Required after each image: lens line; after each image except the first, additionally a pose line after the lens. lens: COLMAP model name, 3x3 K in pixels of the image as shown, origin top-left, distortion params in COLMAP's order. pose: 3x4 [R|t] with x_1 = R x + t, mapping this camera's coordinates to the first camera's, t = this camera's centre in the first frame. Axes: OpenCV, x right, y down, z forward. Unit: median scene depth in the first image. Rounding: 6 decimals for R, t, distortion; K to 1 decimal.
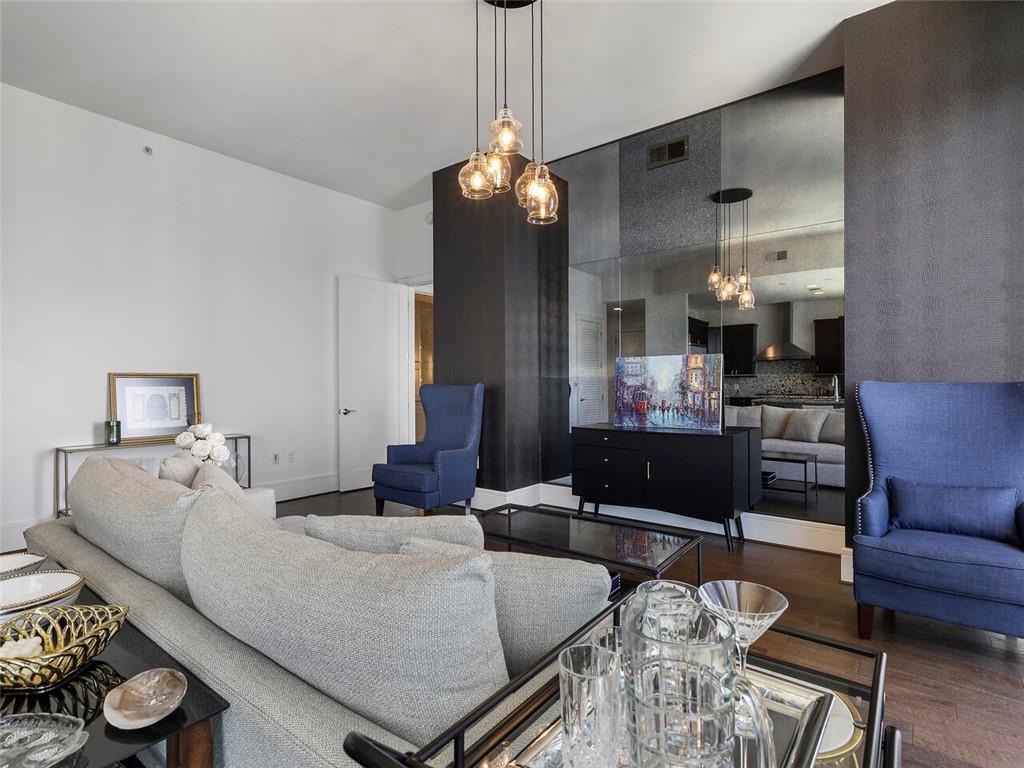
lens RADIAL K [[520.3, 0, 511.9], [0, 520.3, 385.0], [0, 0, 1]] dist [-0.002565, -0.000020]
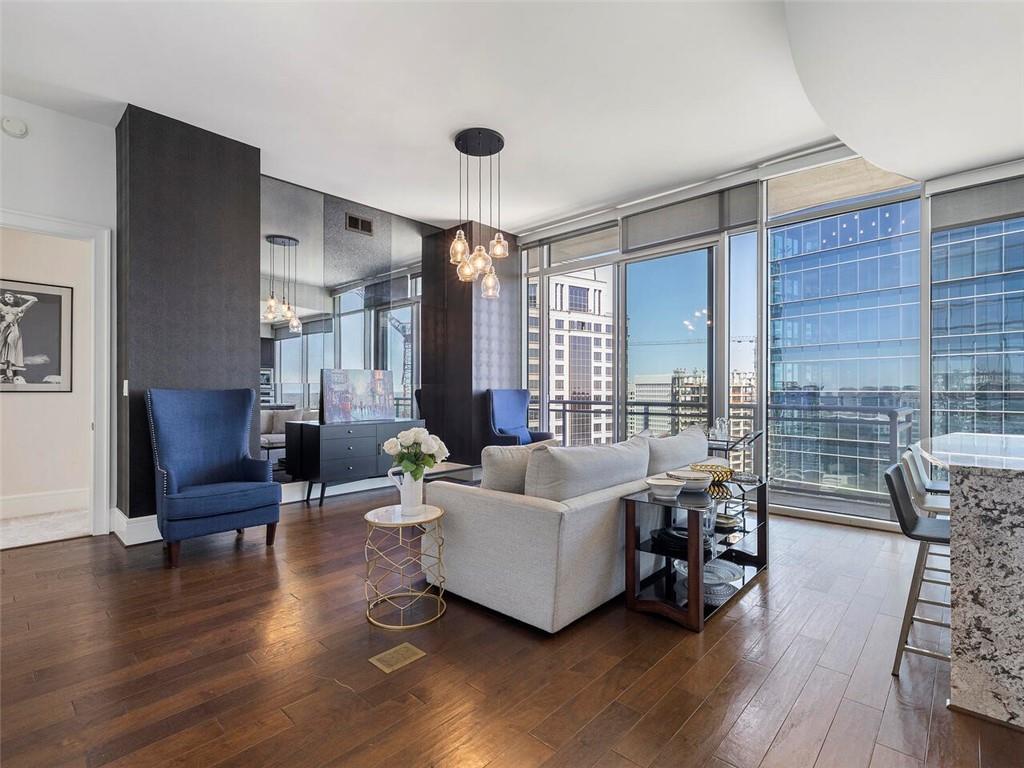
lens RADIAL K [[495.4, 0, 512.4], [0, 495.4, 386.9], [0, 0, 1]] dist [-0.000232, 0.000068]
pose [[0.082632, 0.012917, 0.996496, -1.007708], [0.008093, 0.999874, -0.013632, 0.011900], [-0.996547, 0.009192, 0.082518, 0.476347]]
